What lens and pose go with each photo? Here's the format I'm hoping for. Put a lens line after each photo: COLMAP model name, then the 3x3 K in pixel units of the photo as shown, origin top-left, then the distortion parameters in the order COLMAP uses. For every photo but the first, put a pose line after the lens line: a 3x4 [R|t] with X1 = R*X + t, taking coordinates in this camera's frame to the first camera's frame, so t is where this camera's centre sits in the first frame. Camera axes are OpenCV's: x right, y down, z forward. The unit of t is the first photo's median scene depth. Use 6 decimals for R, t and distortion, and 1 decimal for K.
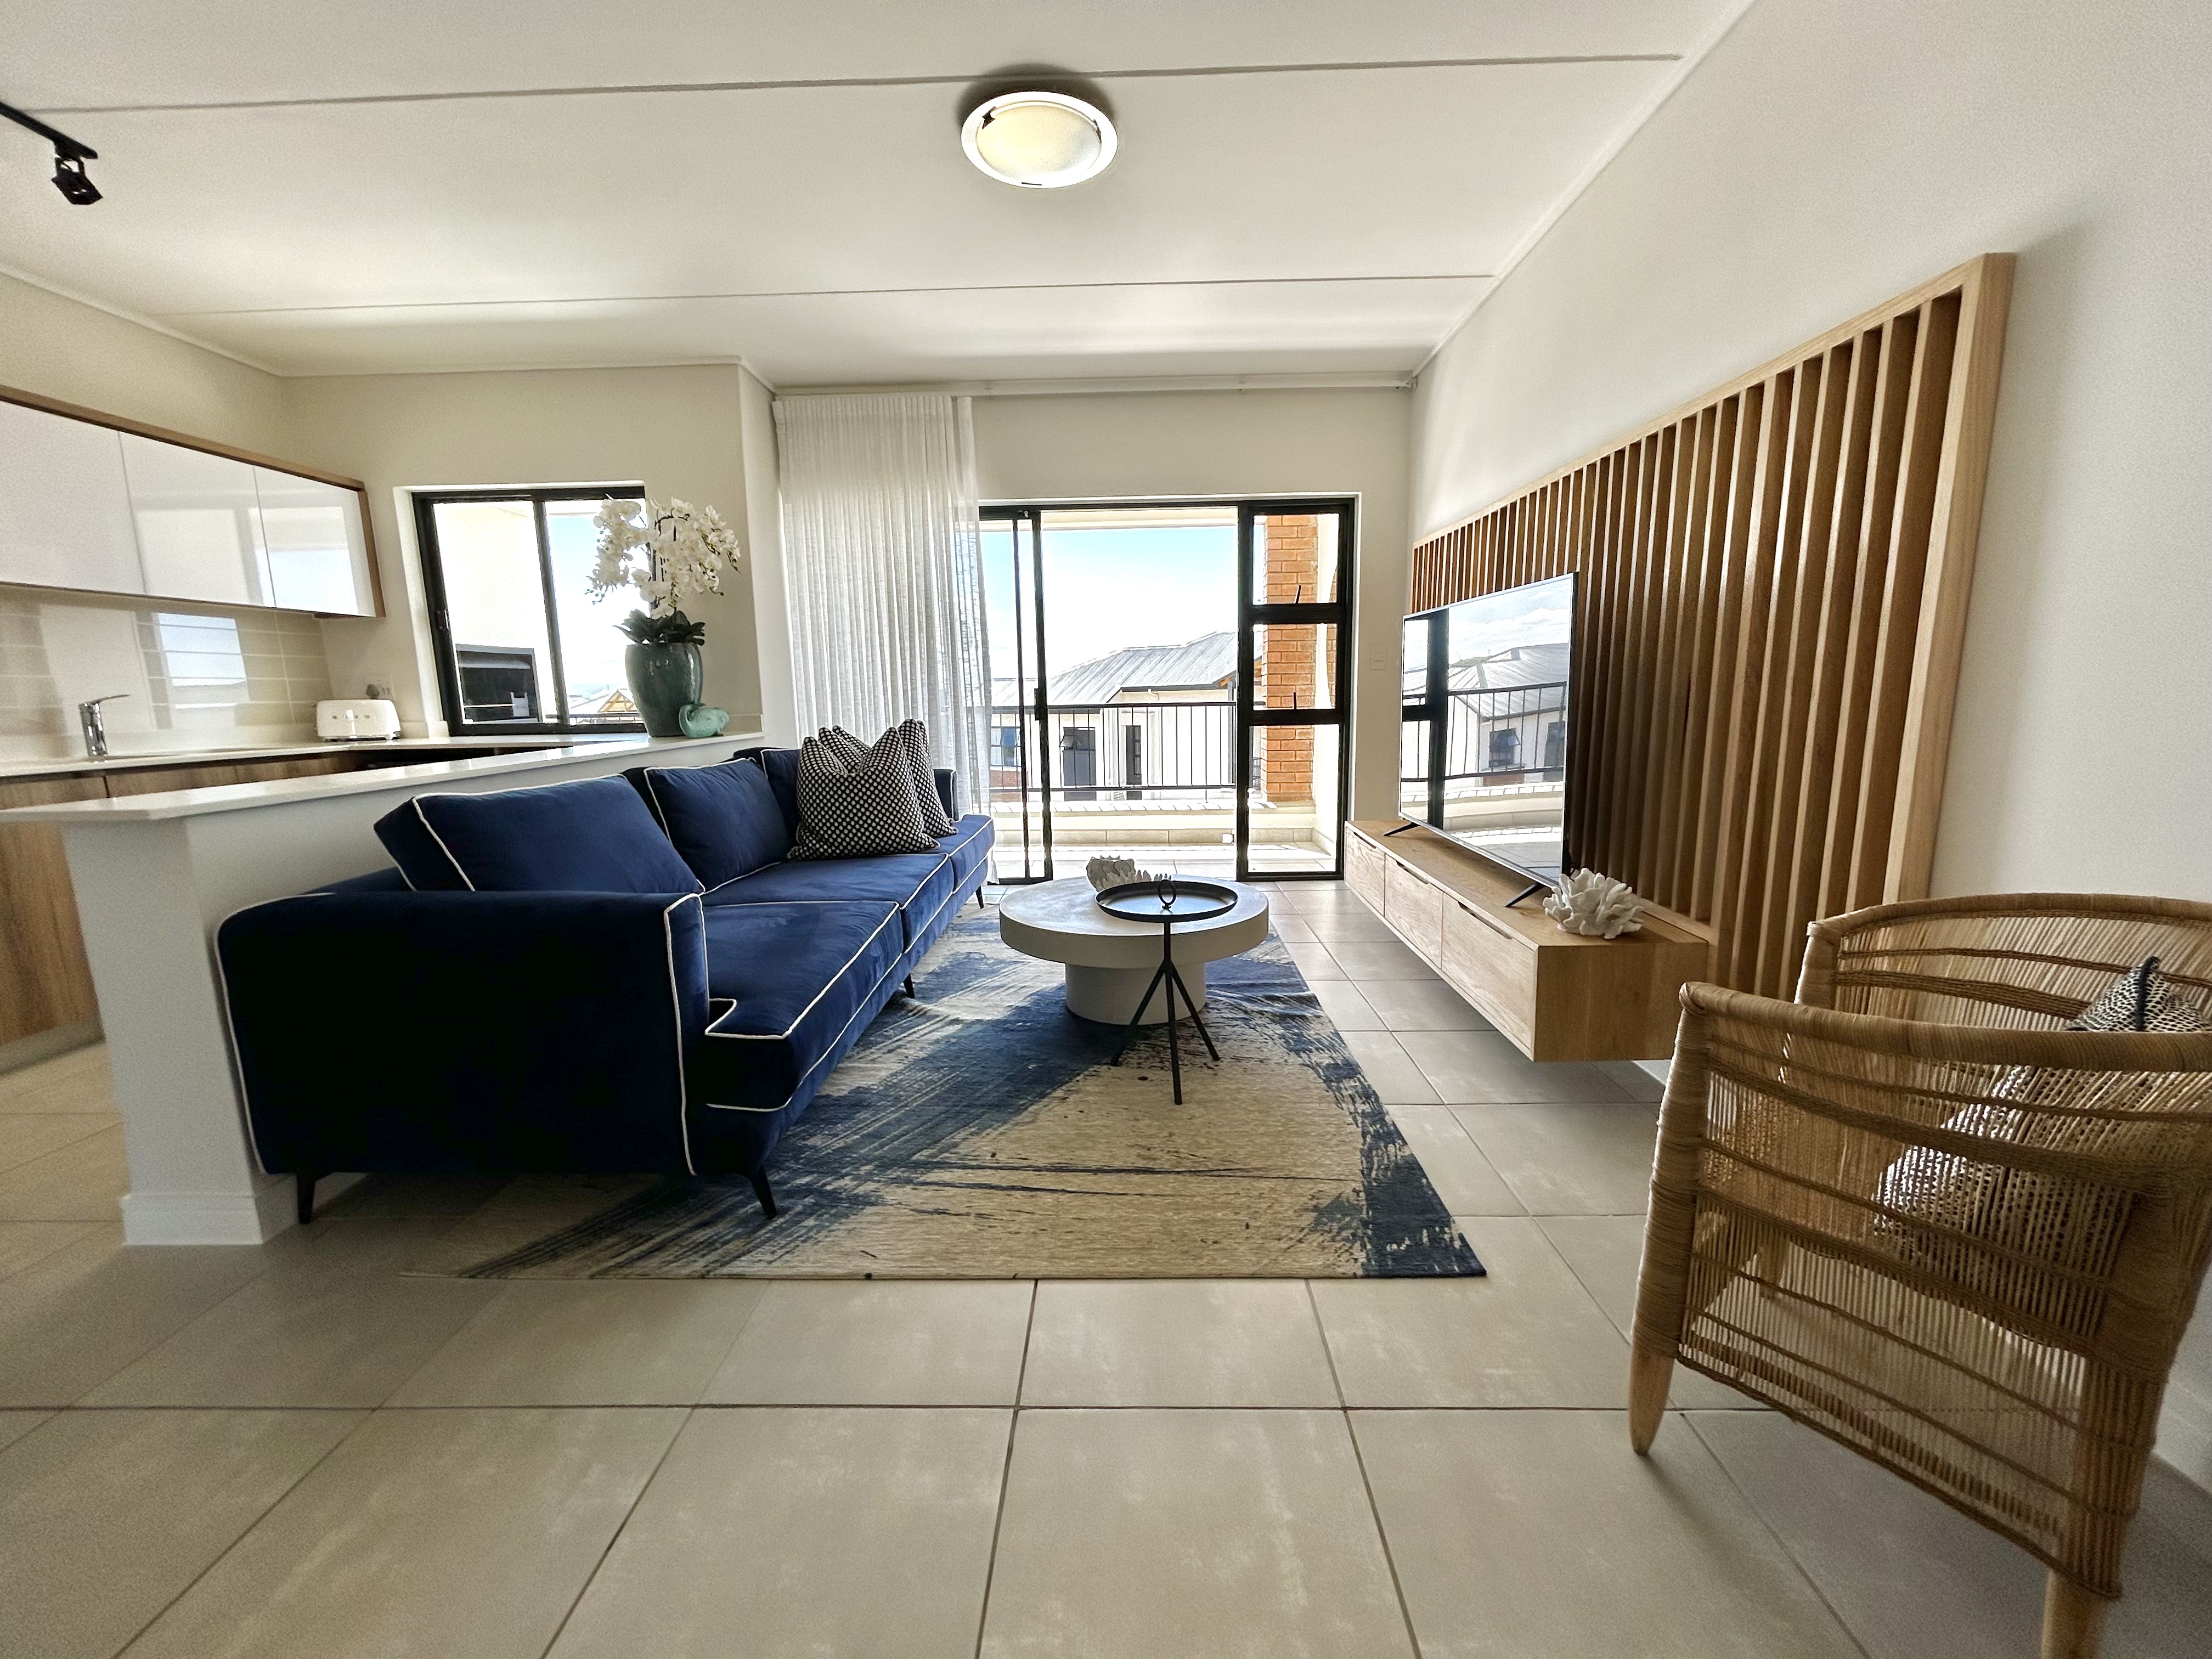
lens RADIAL K [[892.0, 0, 1108.0], [0, 892.0, 826.1], [0, 0, 1]] dist [-0.000044, 0.000870]
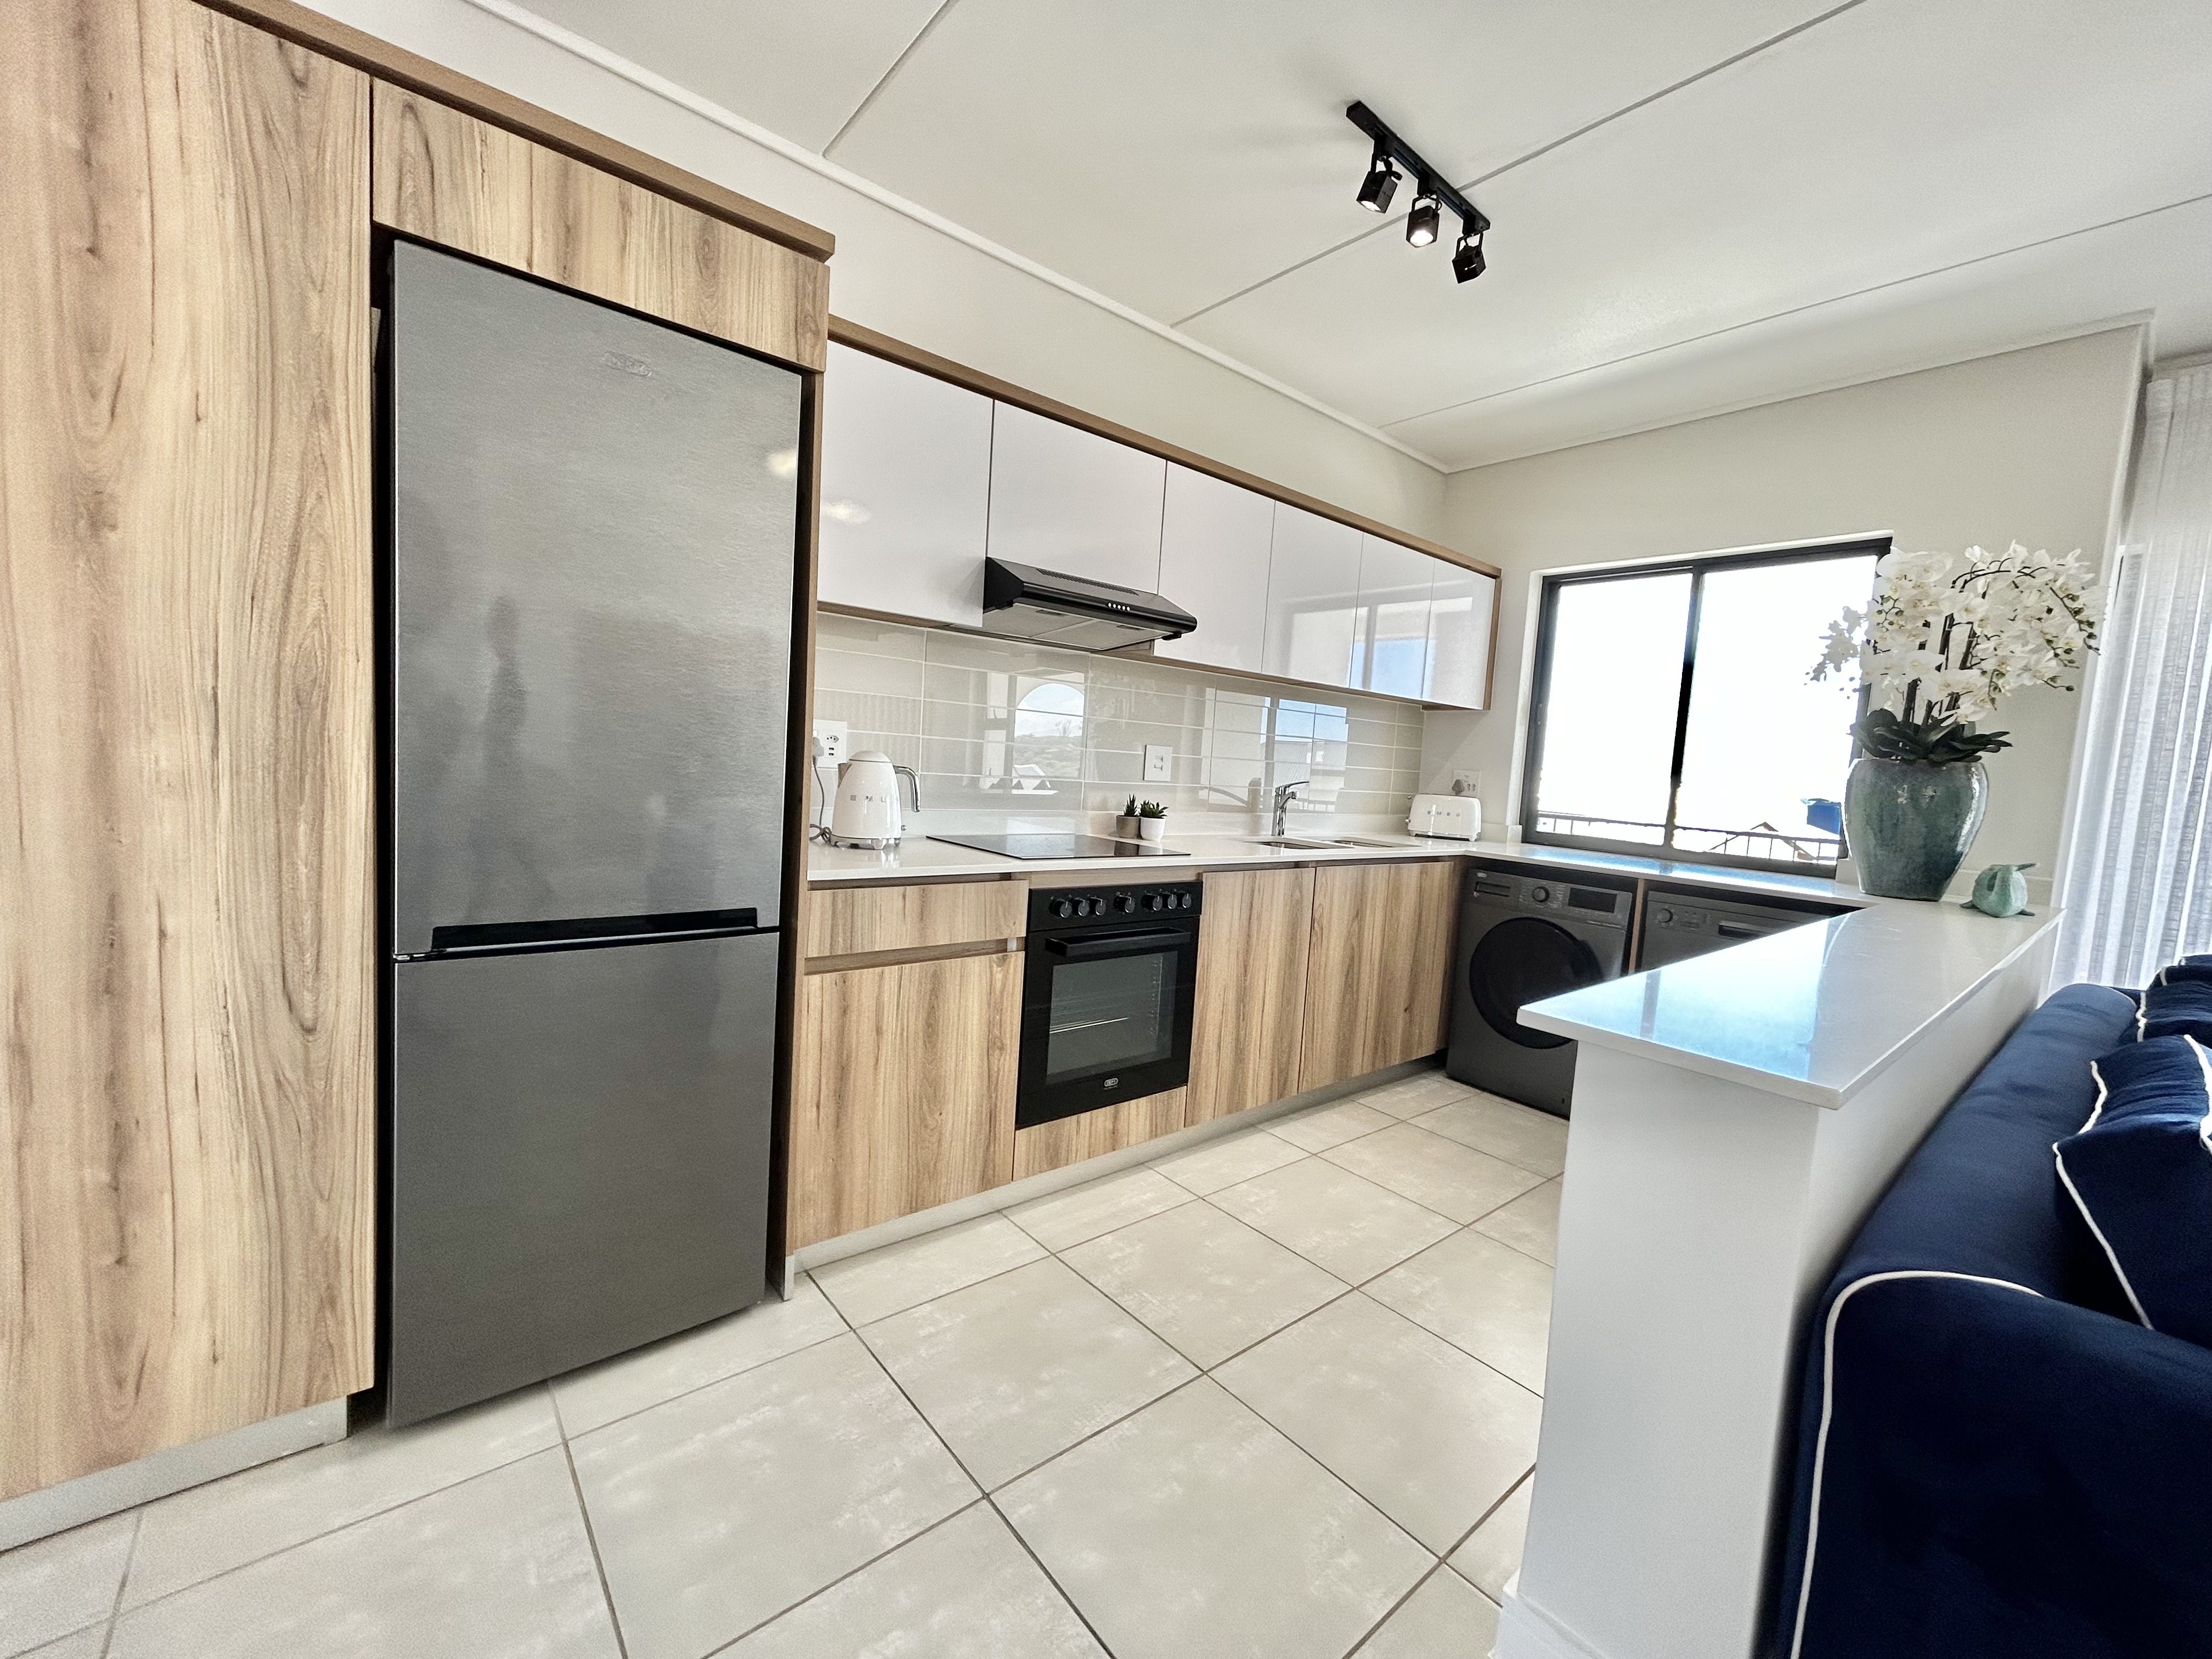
lens RADIAL K [[892.0, 0, 1109.2], [0, 892.0, 827.6], [0, 0, 1]] dist [-0.000044, 0.000870]
pose [[0.658239, 0.121790, -0.742892, -0.403286], [-0.189313, 0.981894, -0.006769, -0.036570], [0.728617, 0.145094, 0.669377, 0.120098]]
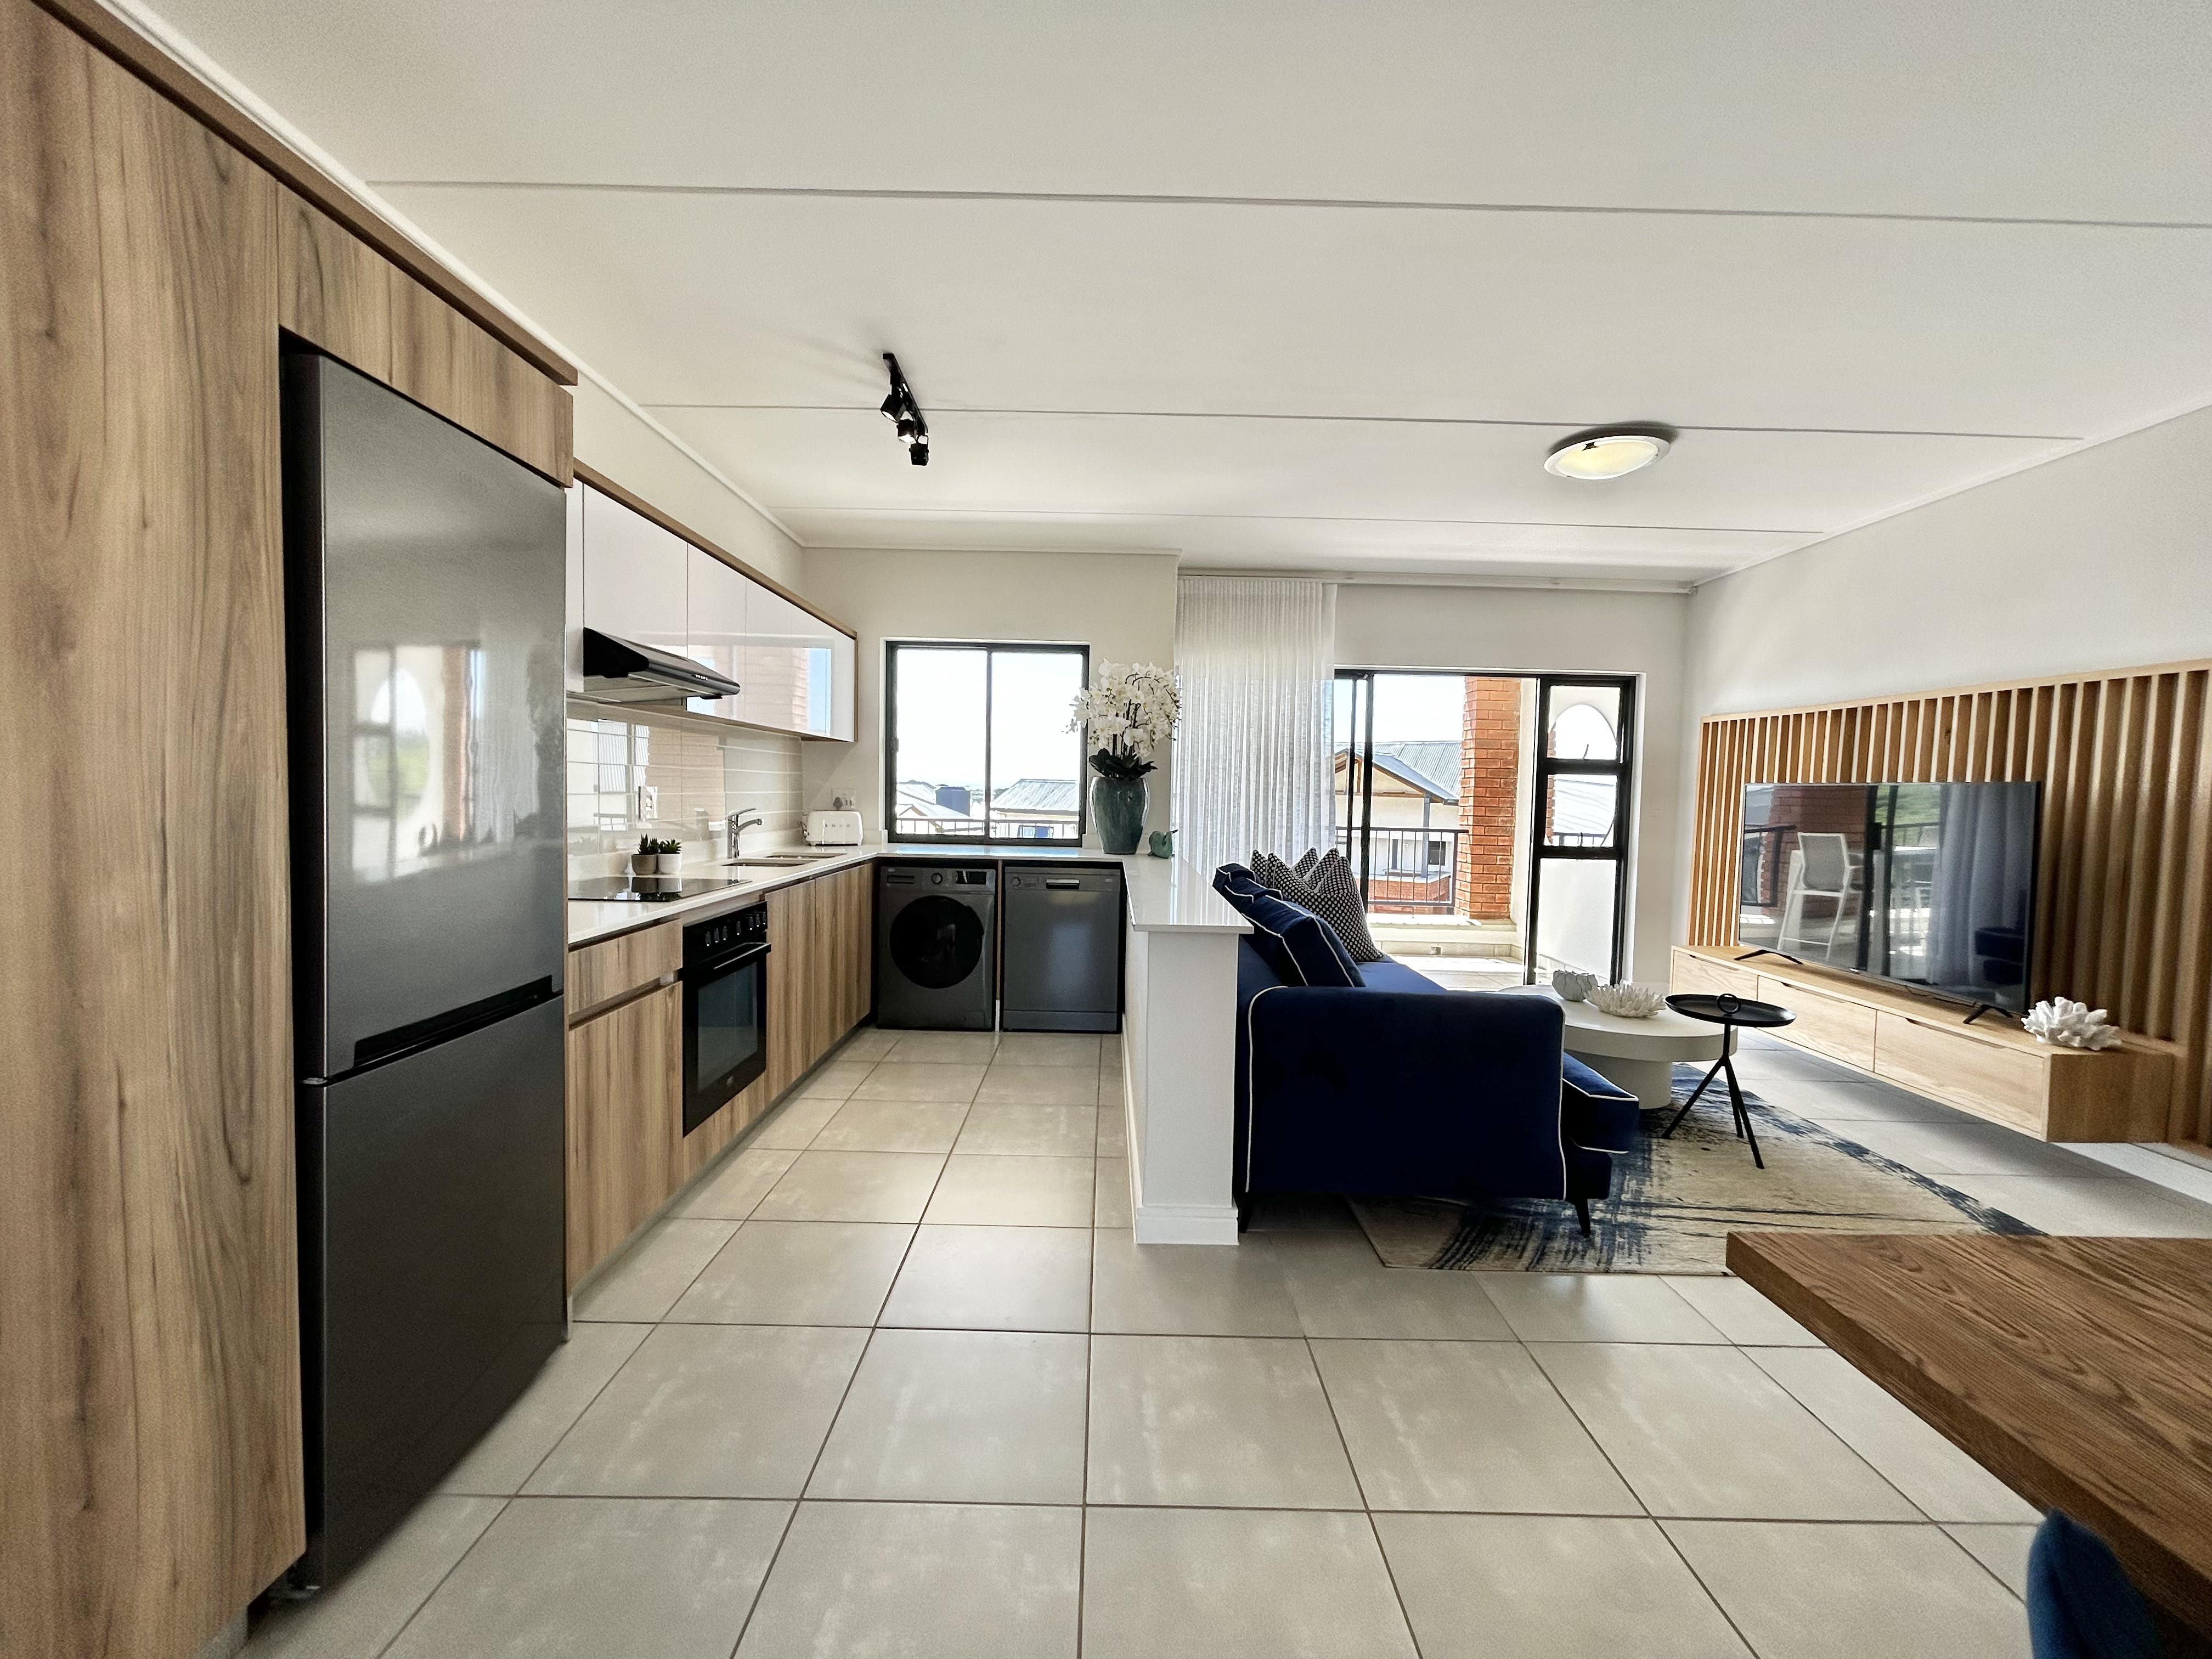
lens RADIAL K [[892.0, 0, 1112.1], [0, 892.0, 828.0], [0, 0, 1]] dist [-0.000044, 0.000870]
pose [[0.998683, 0.040247, 0.031813, -0.557754], [-0.036586, 0.993445, -0.108301, -0.005371], [-0.035963, 0.106994, 0.993609, -0.193825]]
